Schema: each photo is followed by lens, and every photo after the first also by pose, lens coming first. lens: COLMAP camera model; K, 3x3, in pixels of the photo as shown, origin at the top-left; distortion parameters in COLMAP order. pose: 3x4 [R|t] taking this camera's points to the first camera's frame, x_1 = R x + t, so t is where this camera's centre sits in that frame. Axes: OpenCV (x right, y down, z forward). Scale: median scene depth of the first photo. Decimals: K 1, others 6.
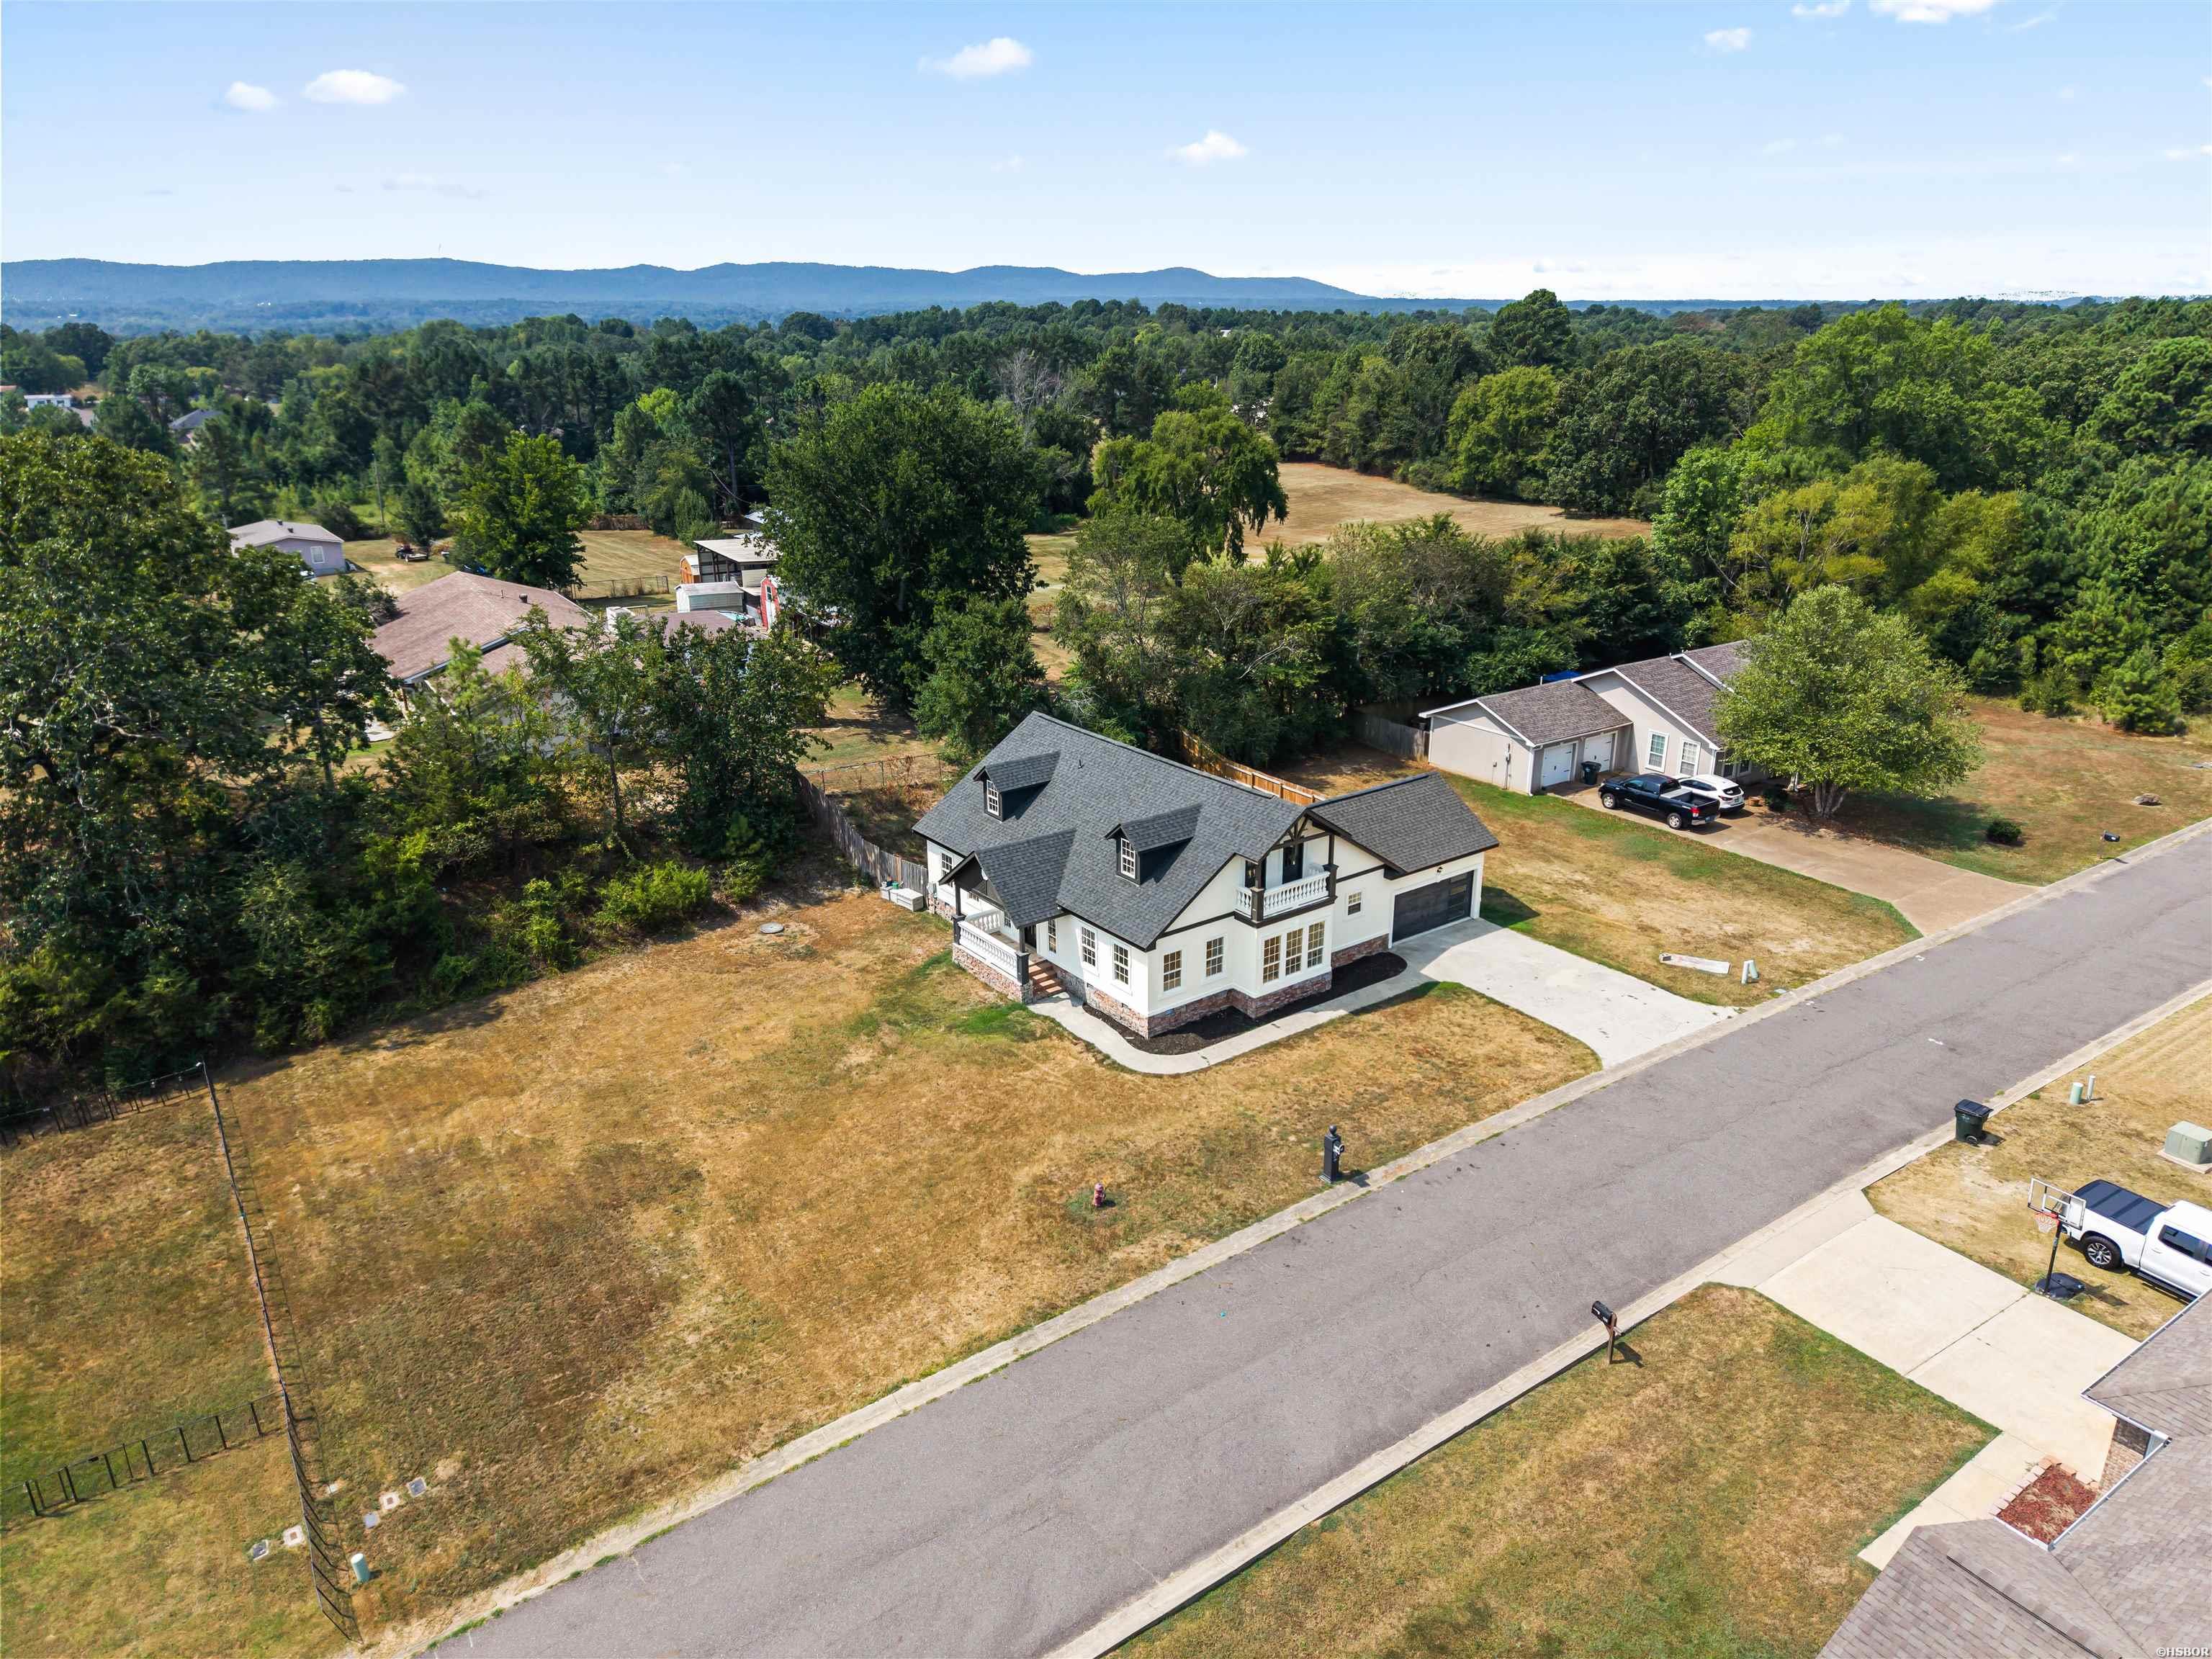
lens RADIAL K [[1473.4, 0, 1106.0], [0, 1473.4, 829.5], [0, 0, 1]] dist [0.121937, -0.222271]
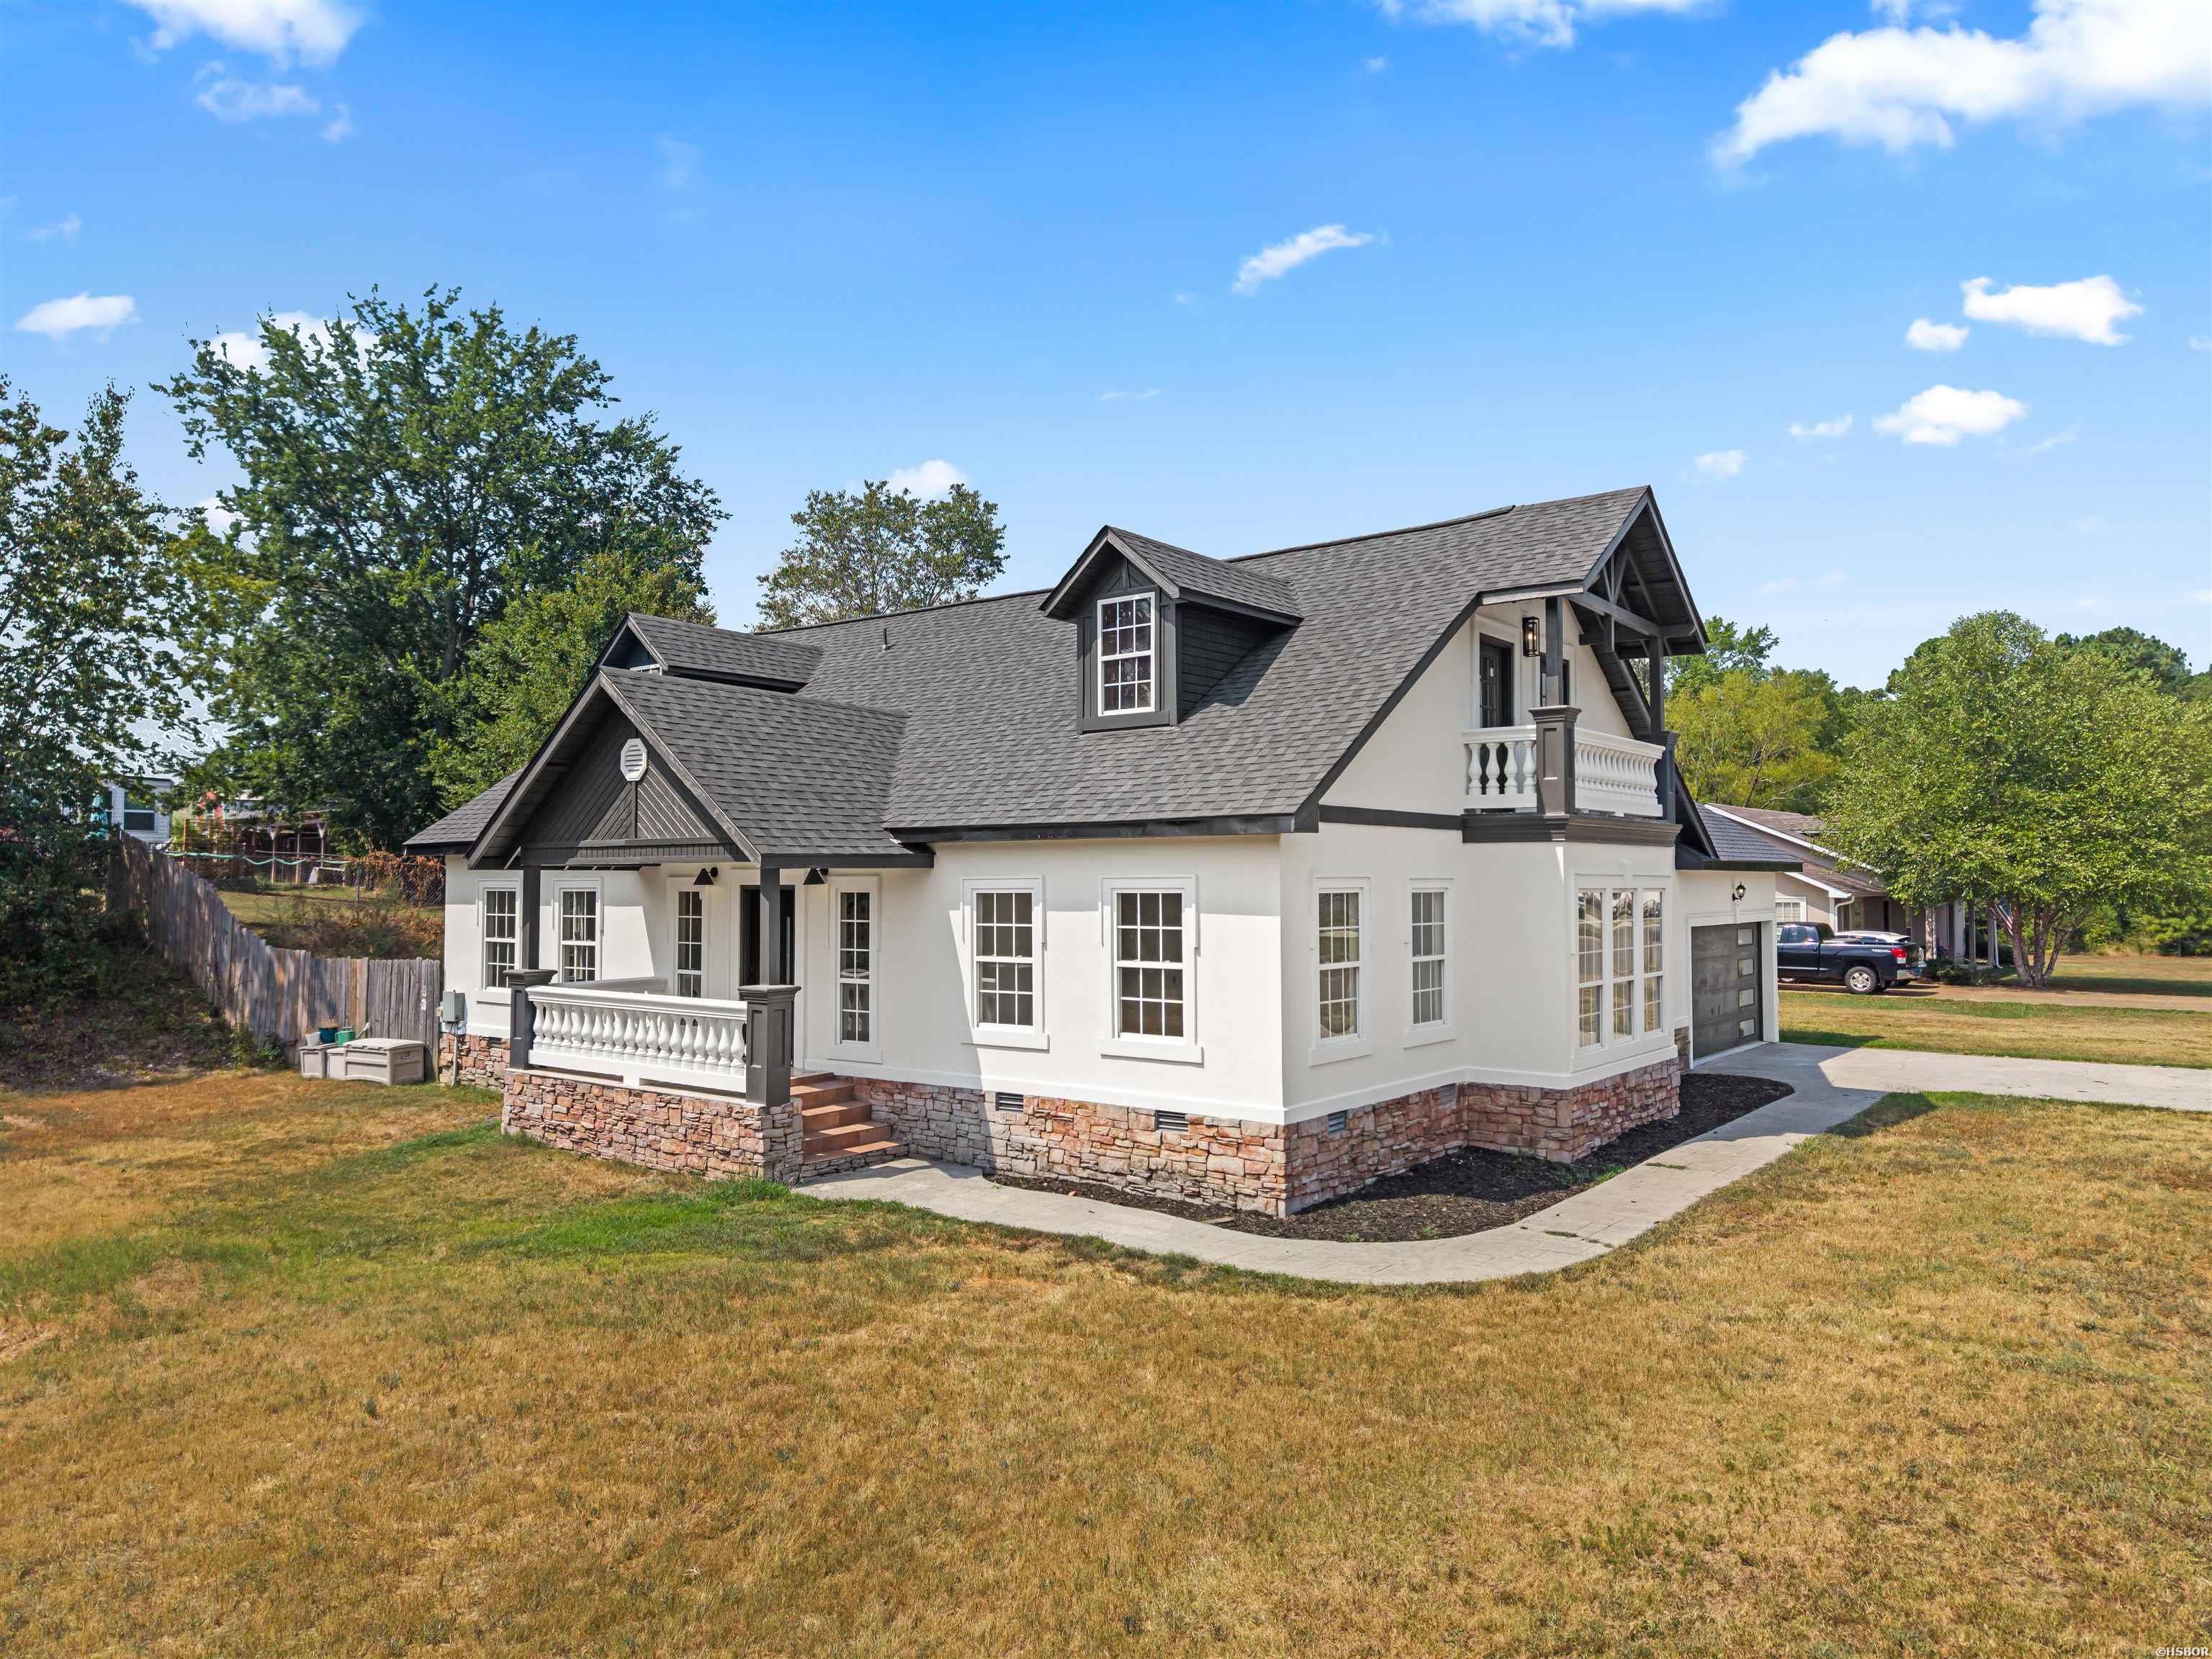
lens RADIAL K [[1473.4, 0, 1106.0], [0, 1473.4, 829.5], [0, 0, 1]] dist [0.121937, -0.222271]
pose [[0.966304, 0.008388, 0.257268, -0.068000], [0.086787, 0.930329, -0.356309, 0.162415], [-0.242333, 0.366630, 0.898252, 0.719184]]
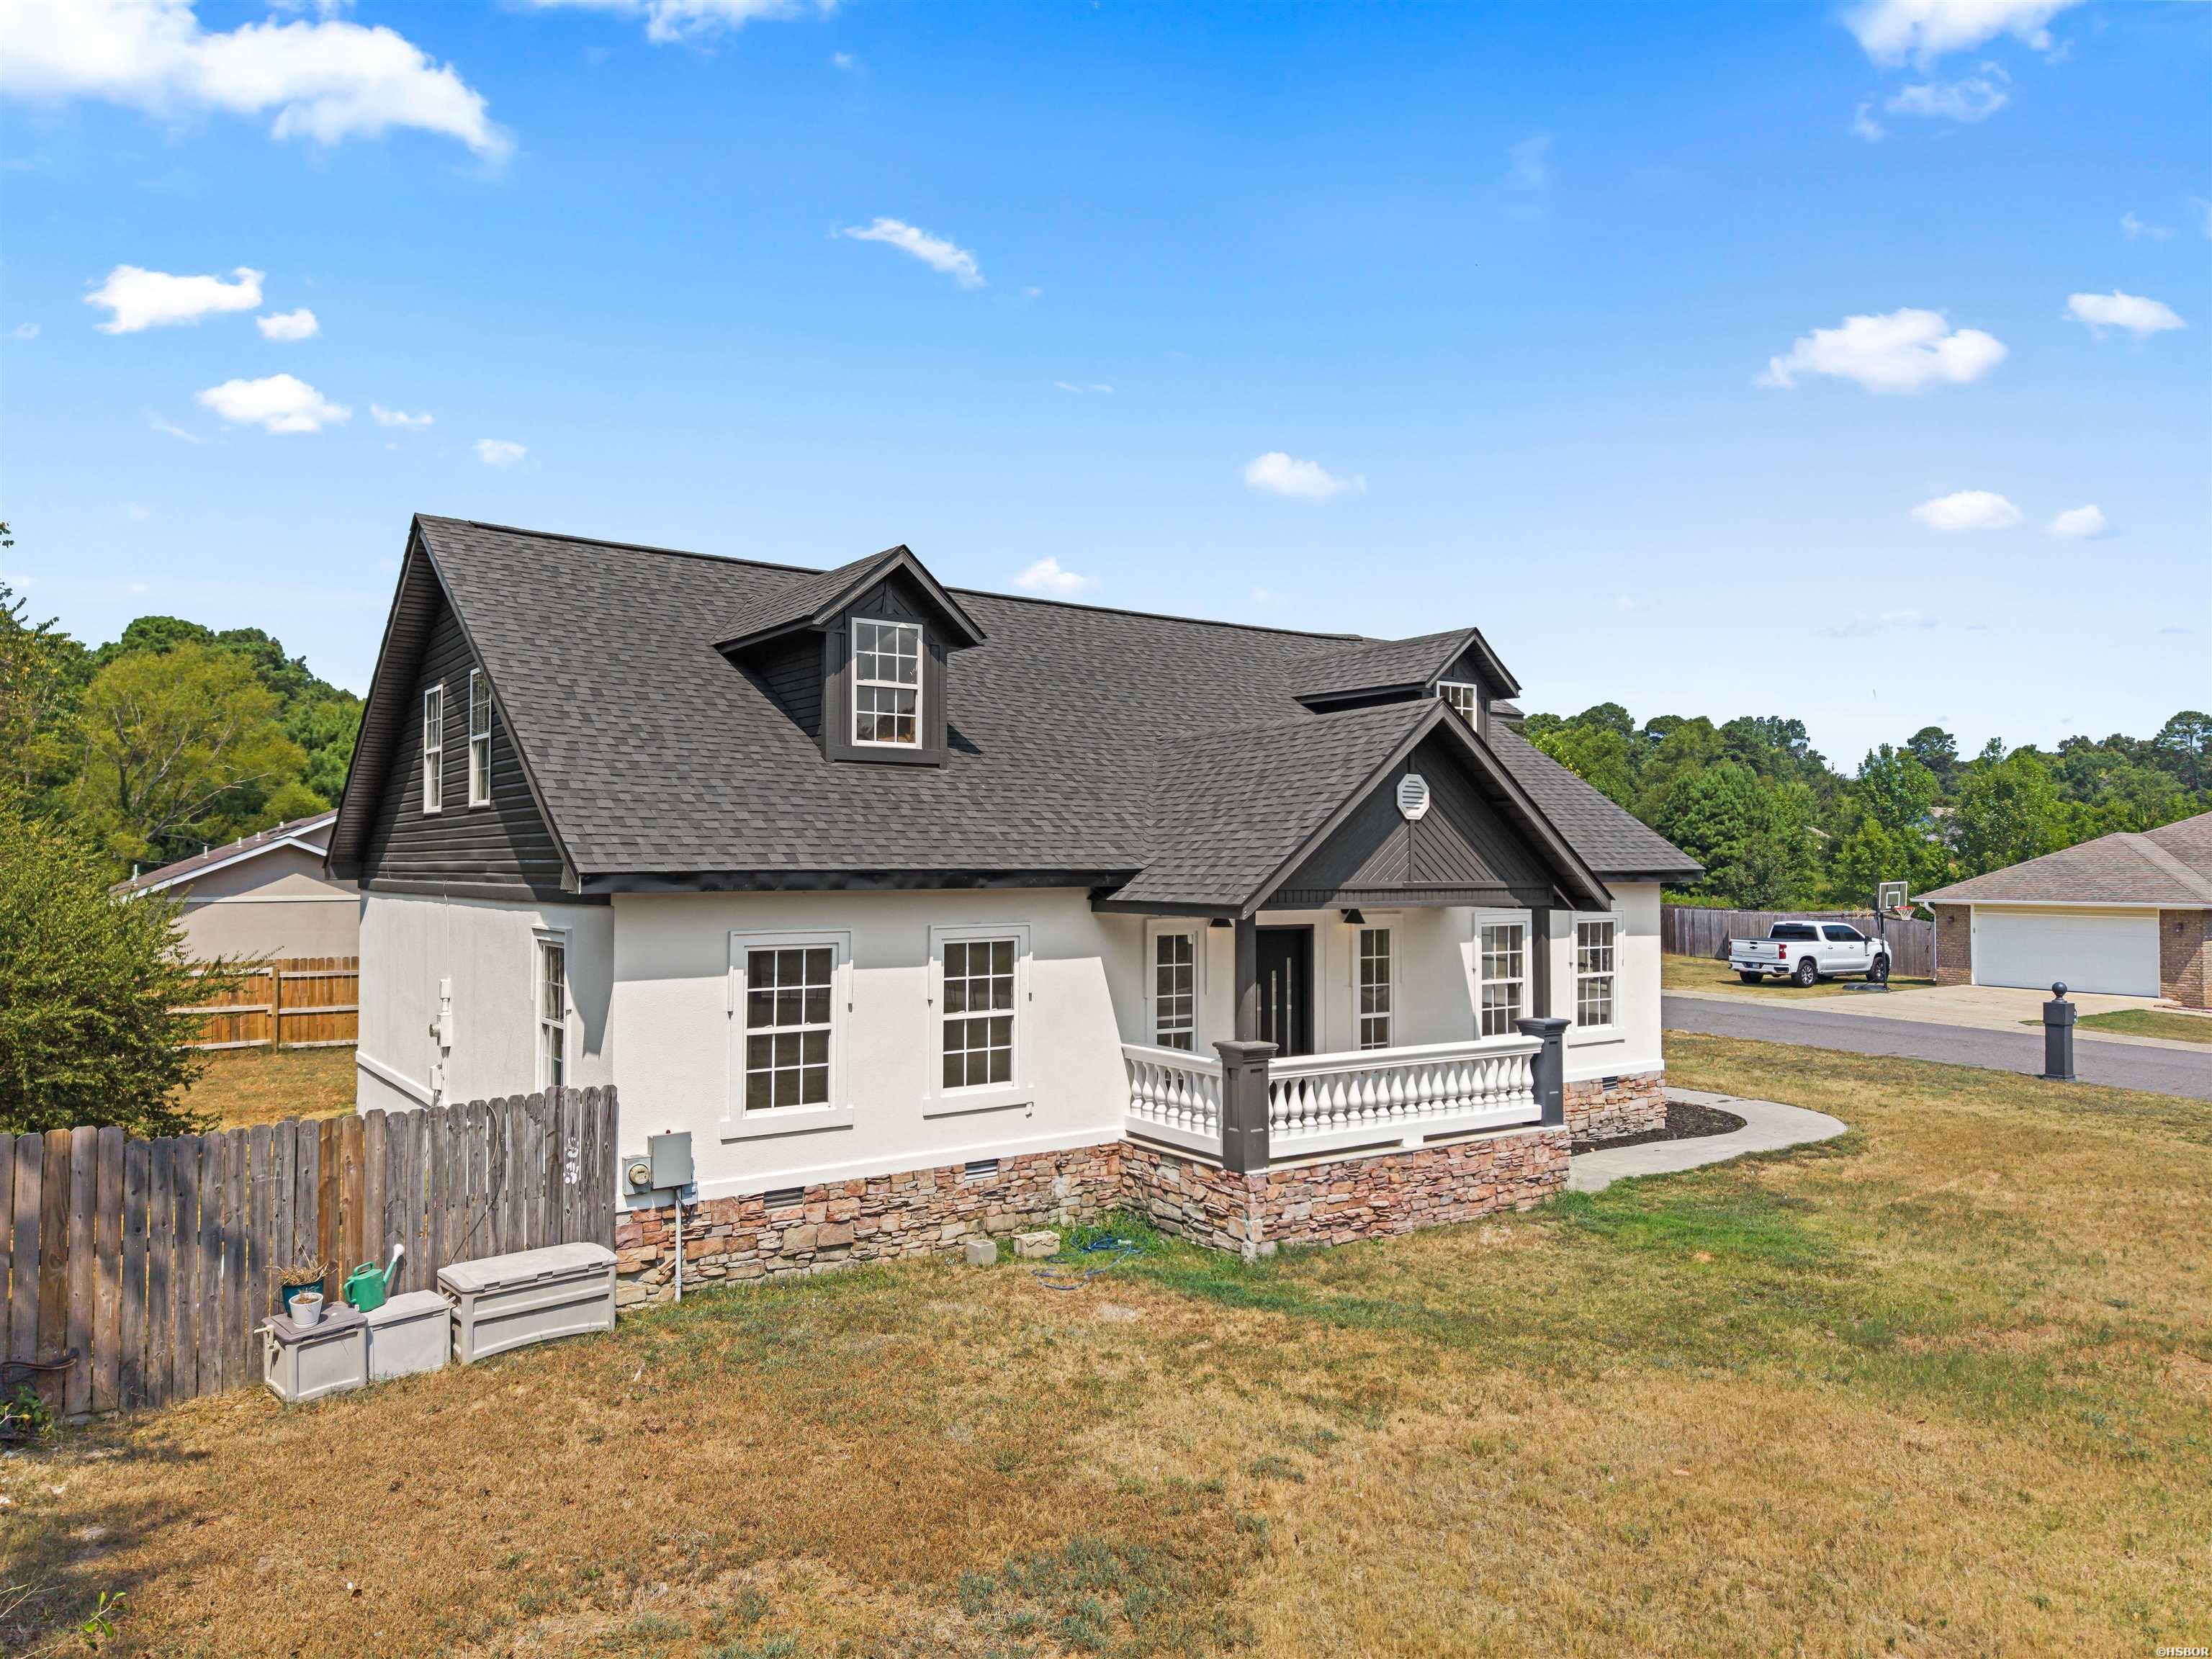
lens RADIAL K [[1487.6, 0, 1106.0], [0, 1487.6, 829.5], [0, 0, 1]] dist [0.121736, -0.180212]
pose [[0.016216, 0.021491, 0.999638, -0.373513], [0.332283, 0.942830, -0.025660, 0.023846], [-0.943040, 0.332579, 0.008148, 1.071436]]
